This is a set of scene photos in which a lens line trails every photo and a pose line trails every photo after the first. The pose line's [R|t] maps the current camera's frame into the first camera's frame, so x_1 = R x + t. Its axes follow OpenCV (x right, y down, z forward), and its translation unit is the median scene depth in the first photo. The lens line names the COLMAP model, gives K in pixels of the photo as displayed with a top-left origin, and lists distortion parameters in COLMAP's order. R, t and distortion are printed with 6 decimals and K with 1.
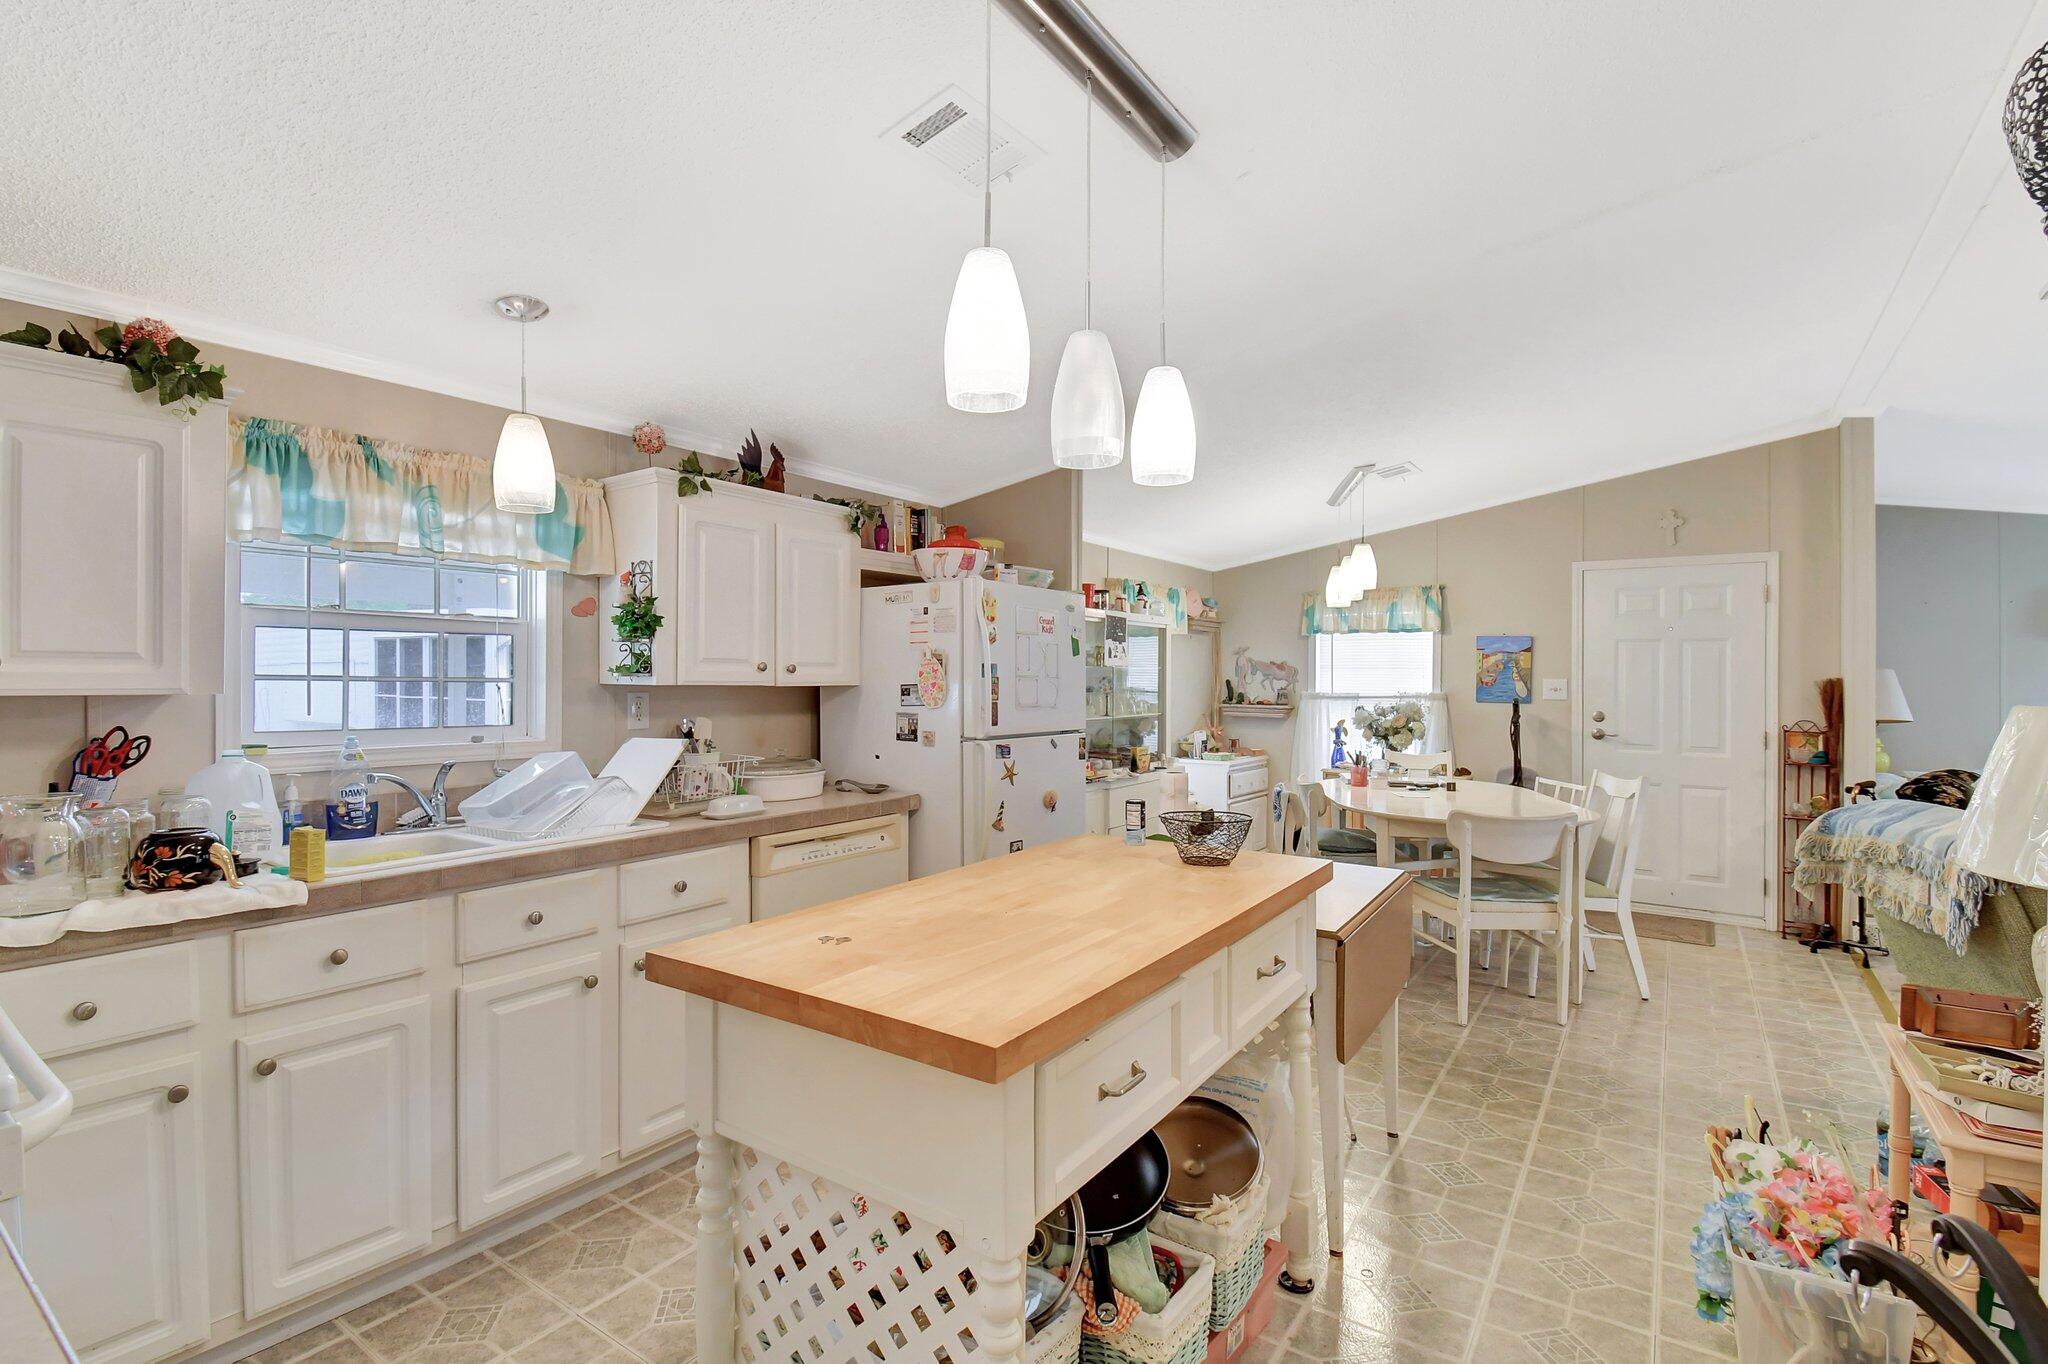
lens RADIAL K [[923.6, 0, 1026.1], [0, 923.6, 666.9], [0, 0, 1]] dist [0.017964, -0.022026]
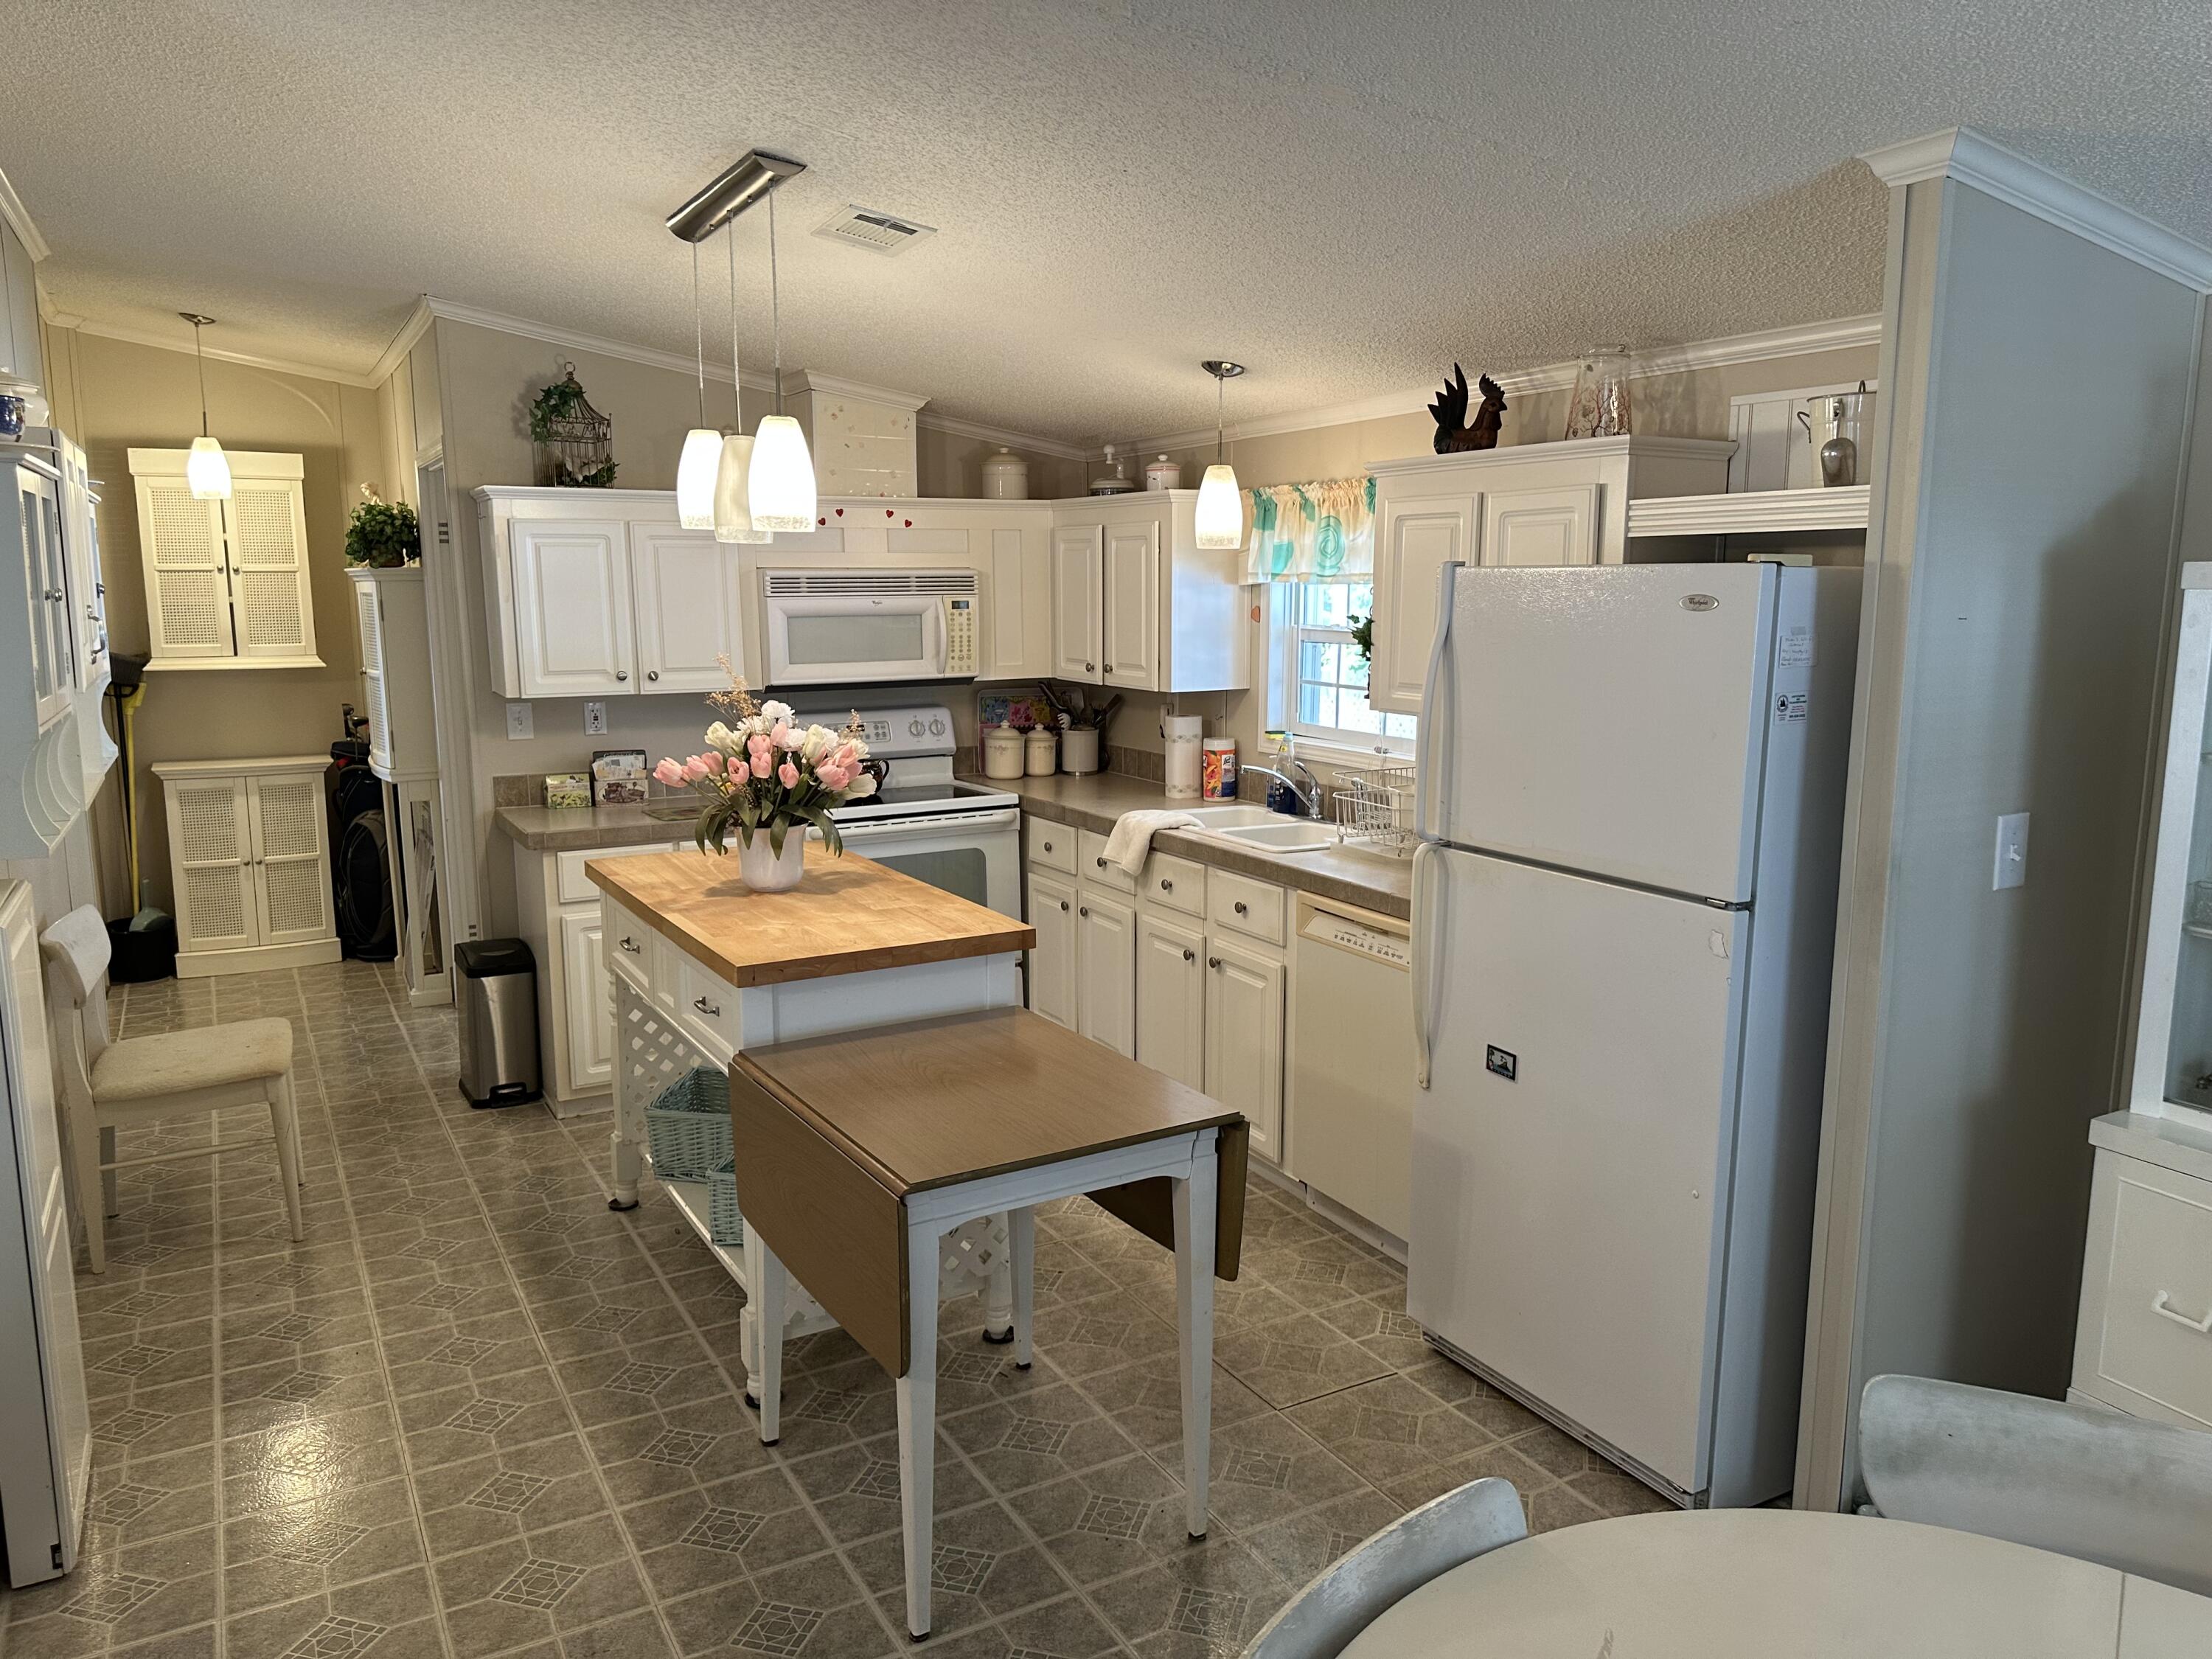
lens RADIAL K [[1550.3, 0, 1117.5], [0, 1550.3, 821.6], [0, 0, 1]] dist [0.108427, -0.164795]
pose [[-0.432792, 0.128637, -0.892269, 0.560503], [0.004833, 0.990084, 0.140395, -0.045951], [0.901481, 0.056450, -0.429122, 0.748966]]
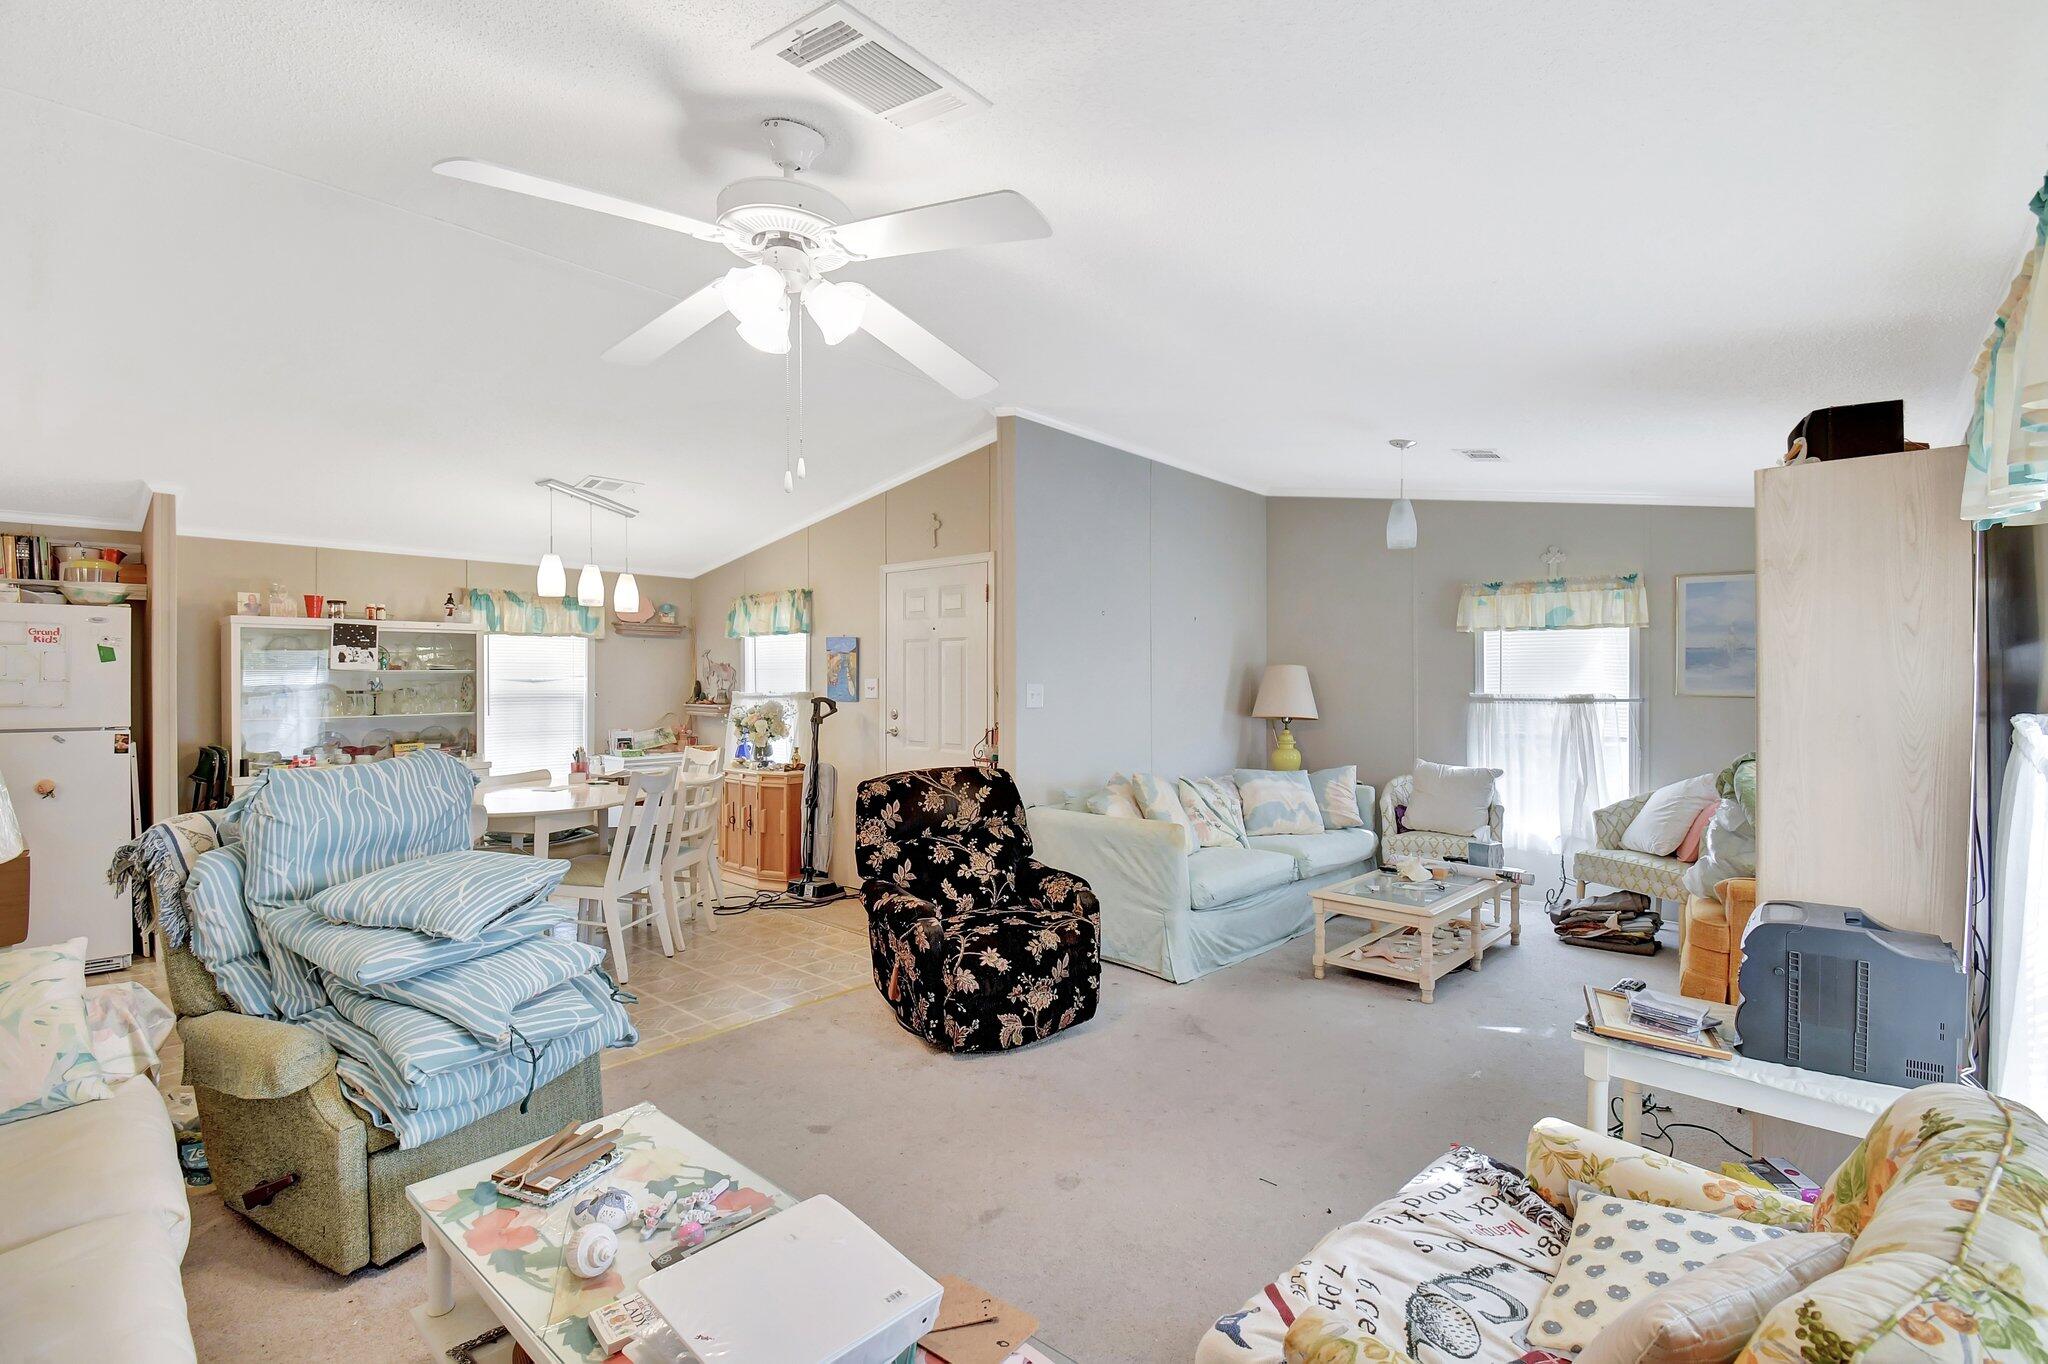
lens RADIAL K [[905.9, 0, 1018.1], [0, 905.9, 670.7], [0, 0, 1]] dist [0.020285, -0.020914]
pose [[0.993697, -0.007688, -0.111833, 0.909008], [0.008048, 0.999964, 0.002764, 0.003362], [0.111807, -0.003647, 0.993723, 0.012397]]
